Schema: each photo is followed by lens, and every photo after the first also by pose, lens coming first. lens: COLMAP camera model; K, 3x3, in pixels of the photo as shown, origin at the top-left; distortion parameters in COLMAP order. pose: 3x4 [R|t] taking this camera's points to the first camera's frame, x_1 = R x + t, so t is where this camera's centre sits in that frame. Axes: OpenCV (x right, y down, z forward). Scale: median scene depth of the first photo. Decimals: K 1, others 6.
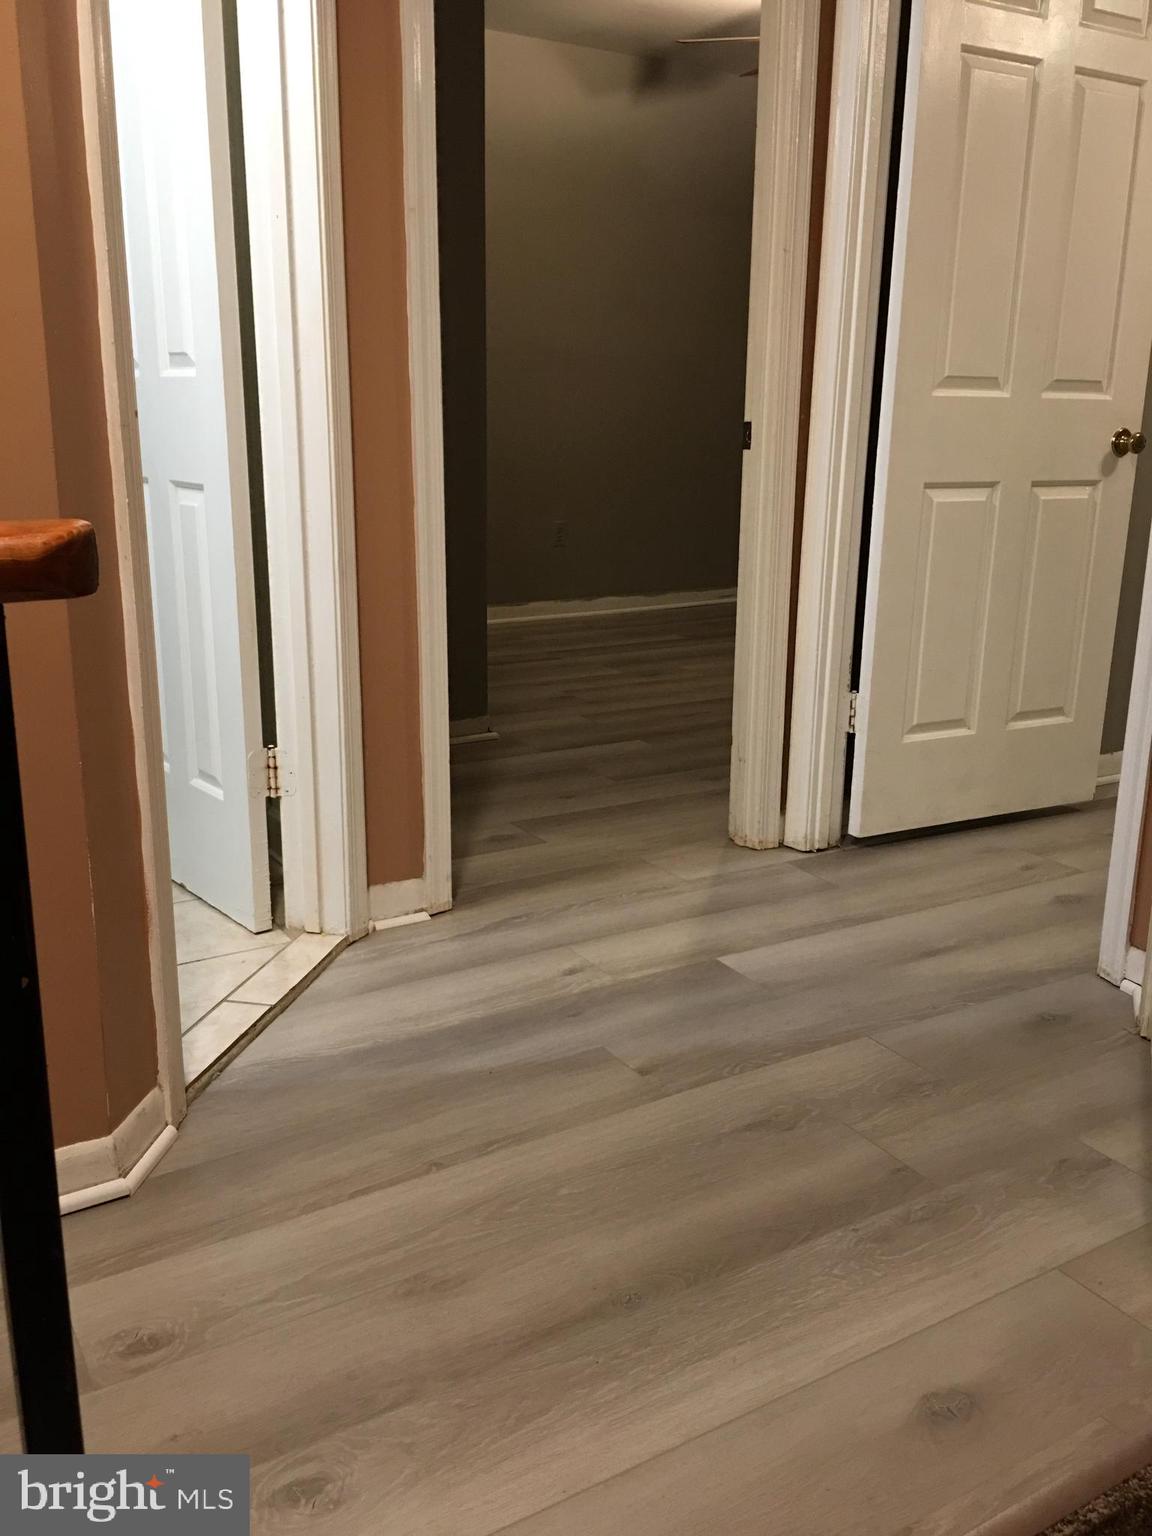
lens RADIAL K [[1307.2, 0, 576.0], [0, 1307.2, 768.0], [0, 0, 1]] dist [0.080261, -0.110138]
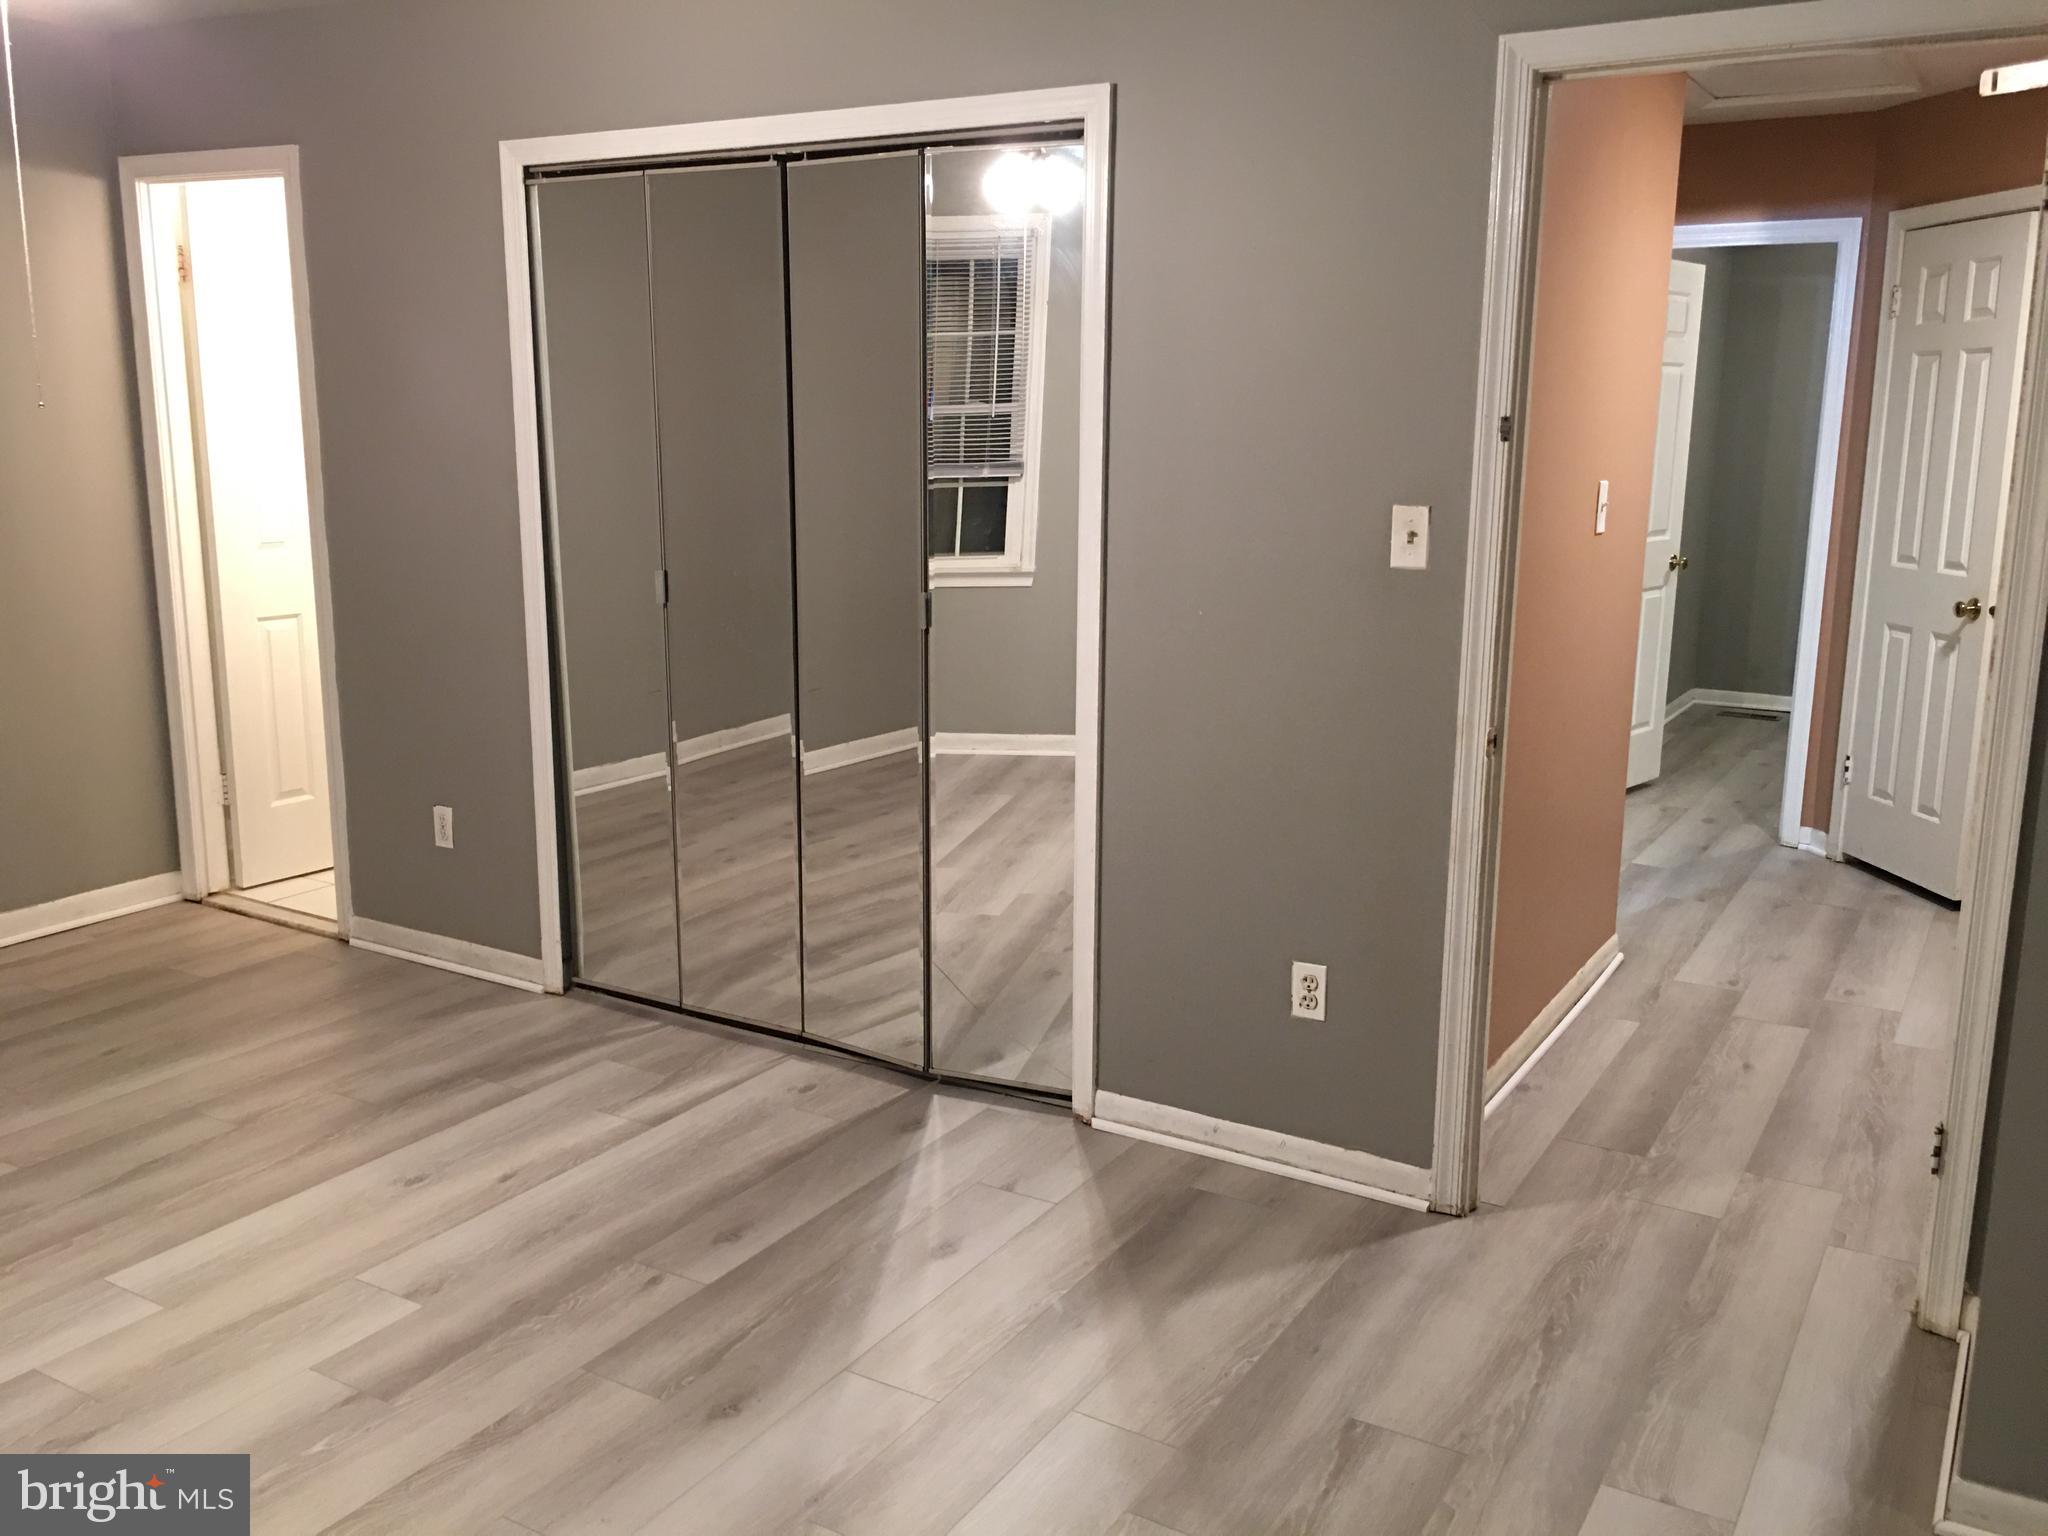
lens RADIAL K [[1742.9, 0, 1019.2], [0, 1742.9, 757.5], [0, 0, 1]] dist [0.080261, -0.110138]
pose [[0.885972, -0.093822, 0.454149, -2.571417], [0.117820, 0.992726, -0.024762, -0.058119], [-0.448522, 0.075446, 0.890582, -1.205641]]
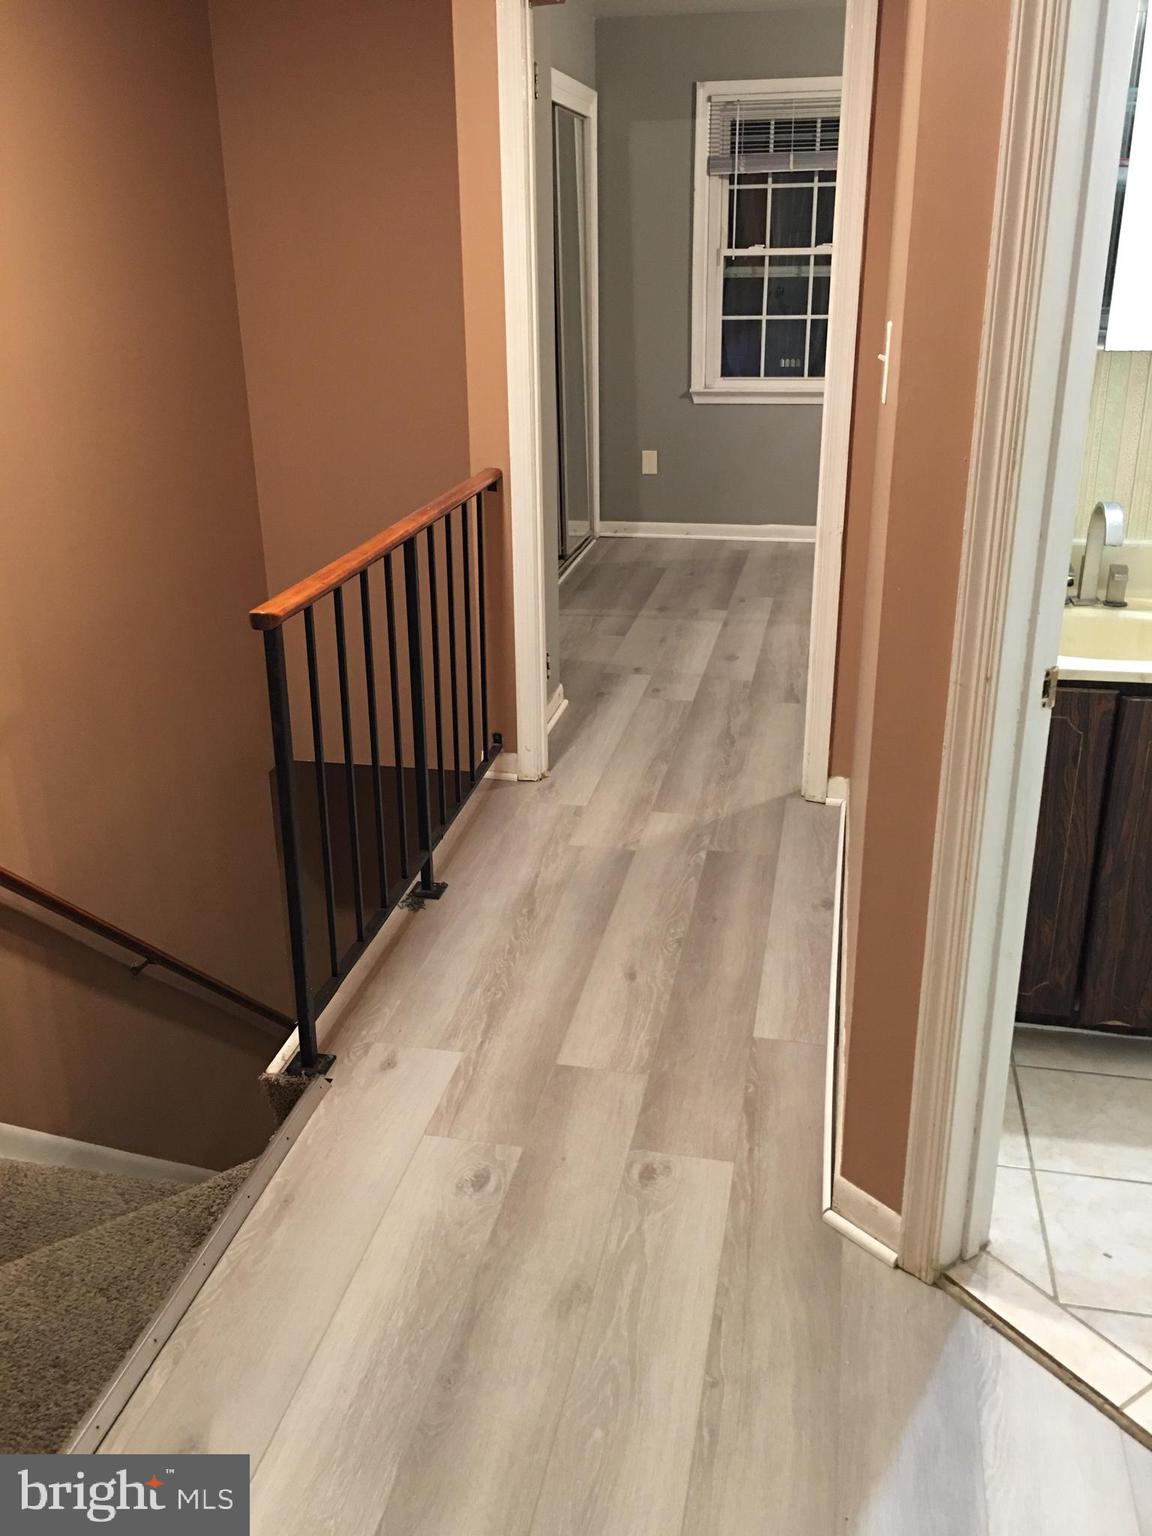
lens RADIAL K [[1325.9, 0, 578.8], [0, 1325.9, 715.4], [0, 0, 1]] dist [0.090334, -0.111663]
pose [[-0.681816, 0.242280, -0.690237, 0.606548], [-0.183983, 0.856436, 0.482356, -0.682137], [0.708009, 0.455870, -0.539357, 1.328672]]
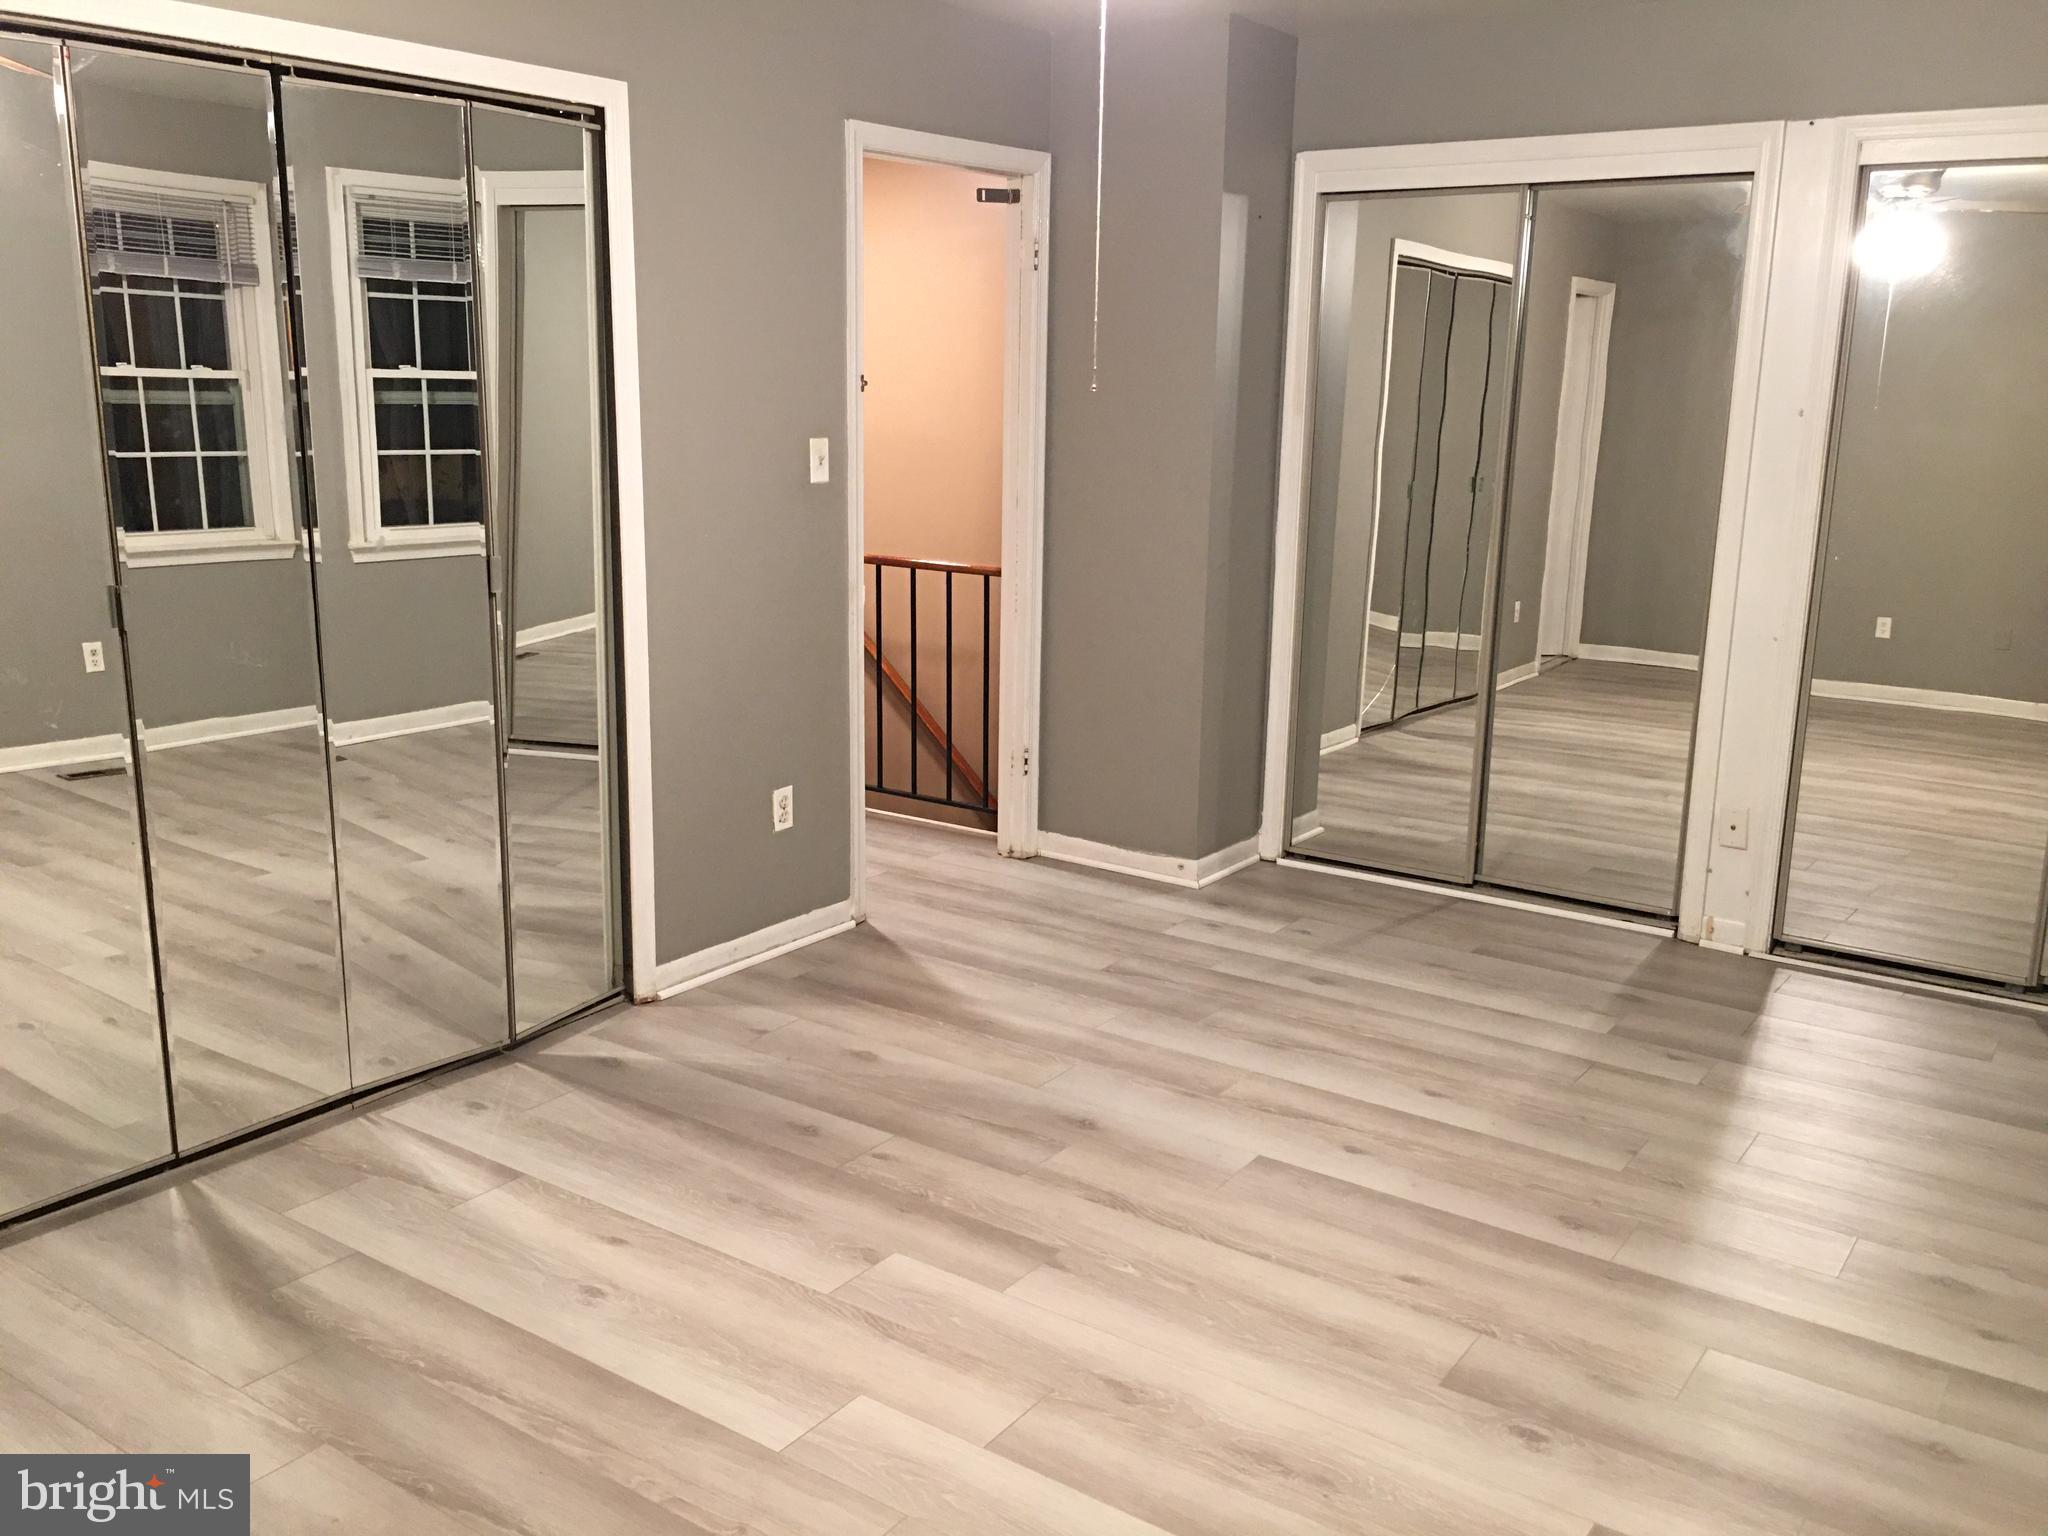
lens RADIAL K [[1742.9, 0, 1019.2], [0, 1742.9, 757.5], [0, 0, 1]] dist [0.080261, -0.110138]
pose [[-0.399301, -0.213775, 0.891549, -3.951052], [0.214502, 0.923663, 0.317545, -0.668814], [-0.891374, 0.318035, -0.322964, 1.053612]]
